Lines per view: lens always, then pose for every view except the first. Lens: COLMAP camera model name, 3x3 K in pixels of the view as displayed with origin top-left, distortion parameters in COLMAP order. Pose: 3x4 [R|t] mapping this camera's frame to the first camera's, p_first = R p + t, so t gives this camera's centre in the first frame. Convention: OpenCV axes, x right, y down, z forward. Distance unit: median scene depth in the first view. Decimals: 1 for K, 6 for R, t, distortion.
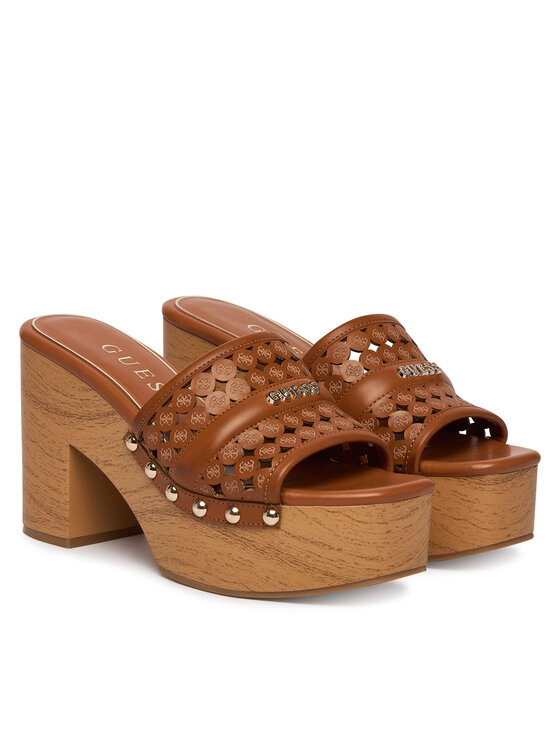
lens RADIAL K [[2549.4, 0, 280.0], [0, 2549.4, 373.0], [0, 0, 1]] dist [0.010823, -0.294010]
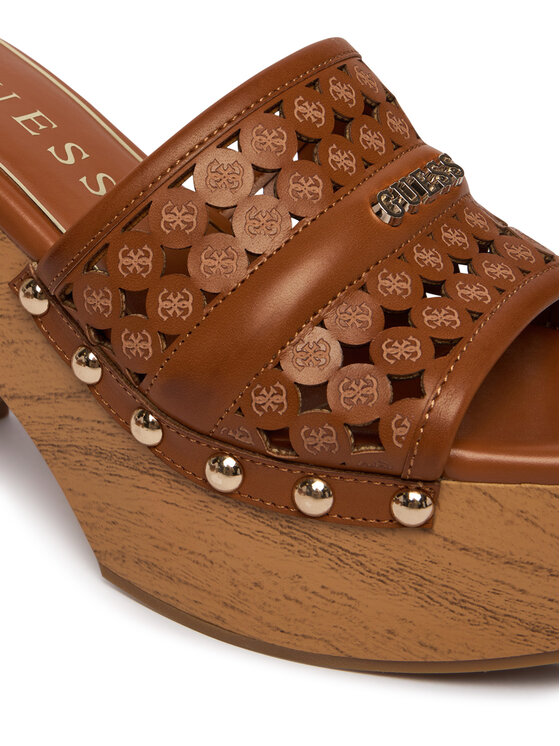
lens RADIAL K [[1696.3, 0, 279.2], [0, 1696.3, 315.6], [0, 0, 1]] dist [-0.014127, -0.050814]
pose [[0.970287, -0.036501, 0.239187, -0.089329], [-0.016732, 0.976067, 0.216824, -0.034122], [-0.241377, -0.214384, 0.946455, 0.735716]]
